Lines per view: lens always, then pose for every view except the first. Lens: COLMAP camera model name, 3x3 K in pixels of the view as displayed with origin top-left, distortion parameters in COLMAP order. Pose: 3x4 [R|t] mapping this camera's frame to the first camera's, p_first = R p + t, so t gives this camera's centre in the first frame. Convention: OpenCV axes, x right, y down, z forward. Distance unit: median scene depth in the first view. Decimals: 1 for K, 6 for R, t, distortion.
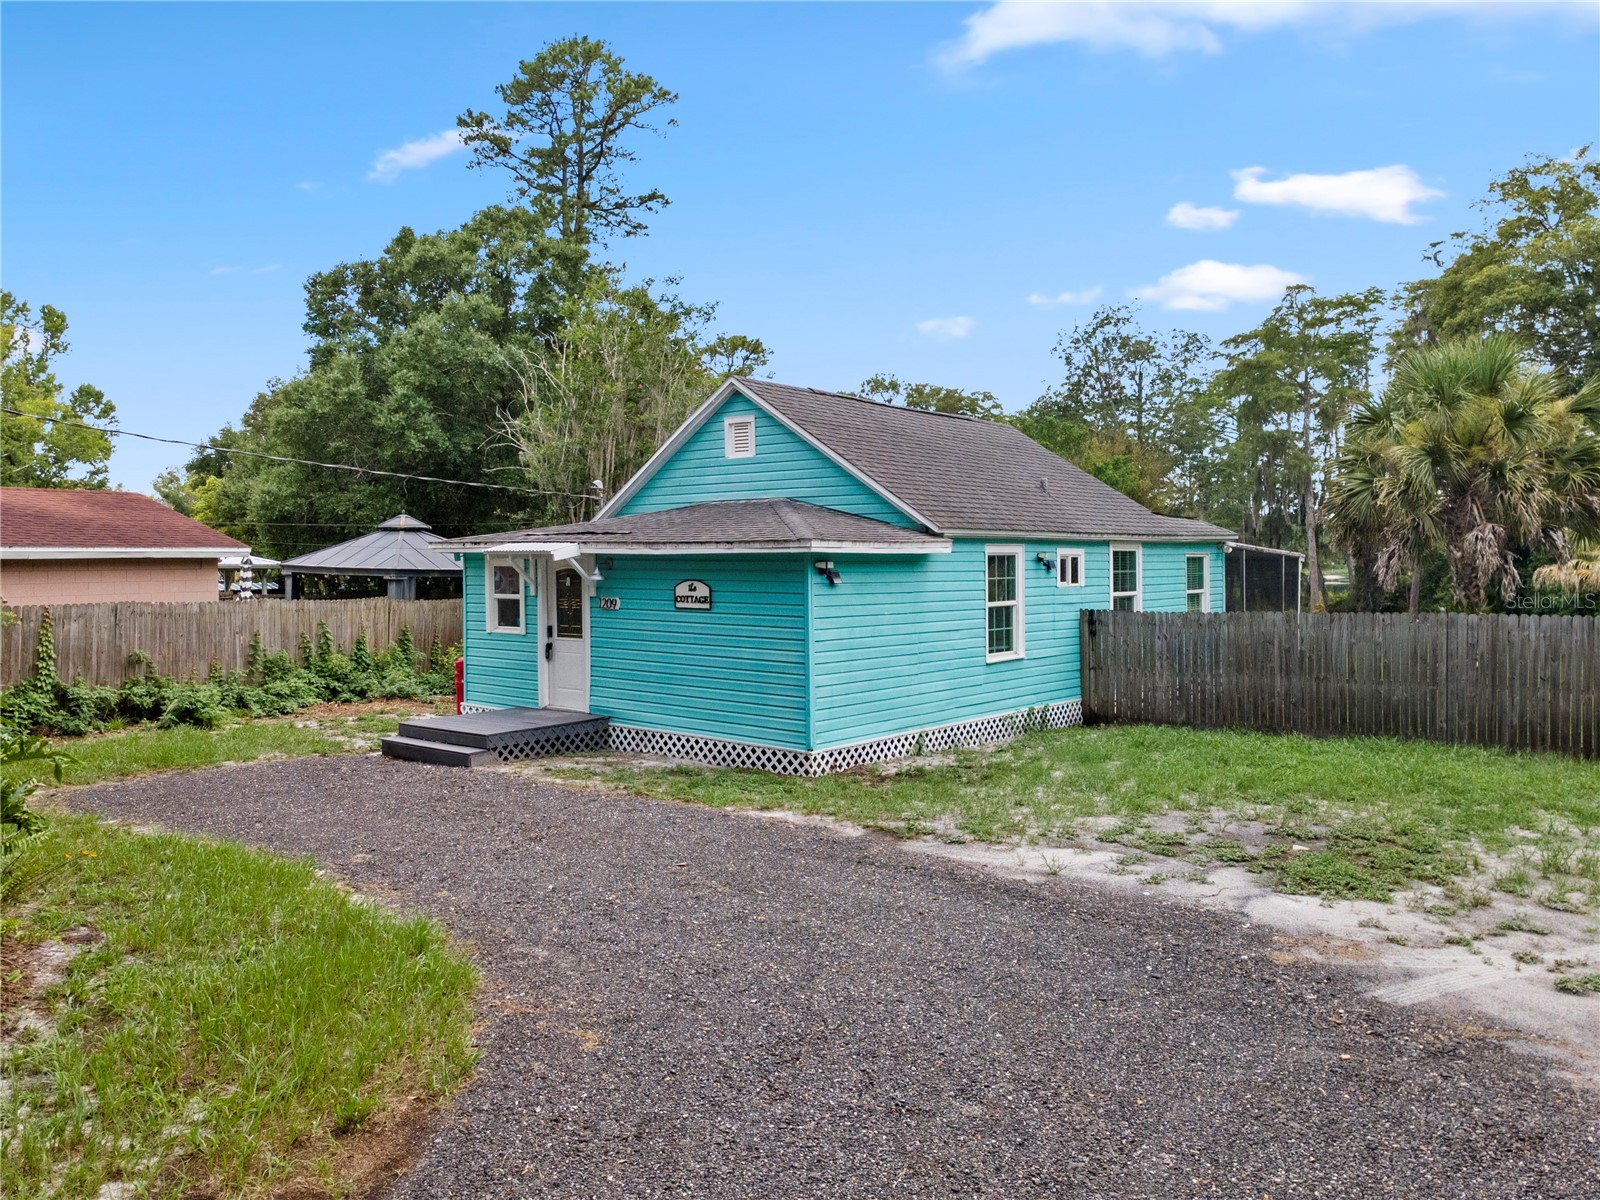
lens RADIAL K [[1166.8, 0, 795.2], [0, 1166.8, 601.6], [0, 0, 1]] dist [-0.003643, 0.060881]
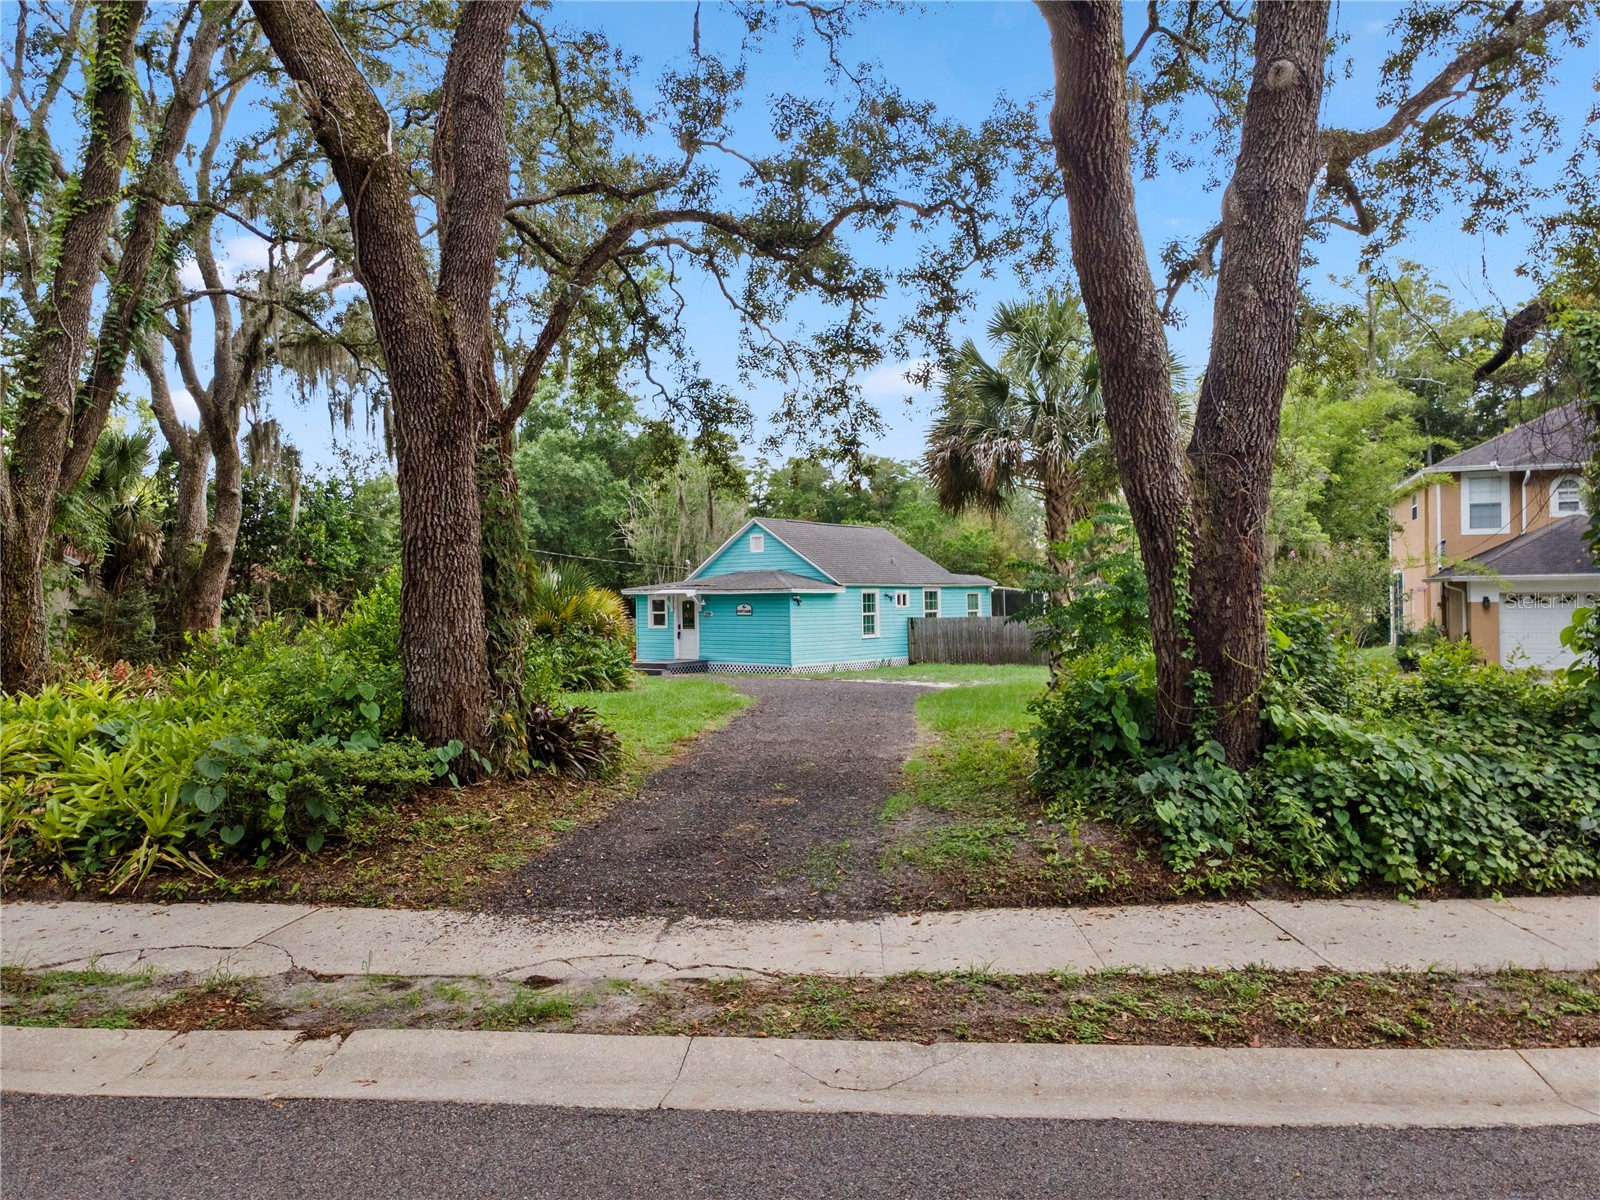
lens RADIAL K [[1166.8, 0, 795.2], [0, 1166.8, 601.6], [0, 0, 1]] dist [-0.003643, 0.060881]
pose [[0.998977, -0.008169, 0.044479, -0.077971], [0.009797, 0.999285, -0.036519, 0.061912], [-0.044148, 0.036917, 0.998343, -1.353892]]
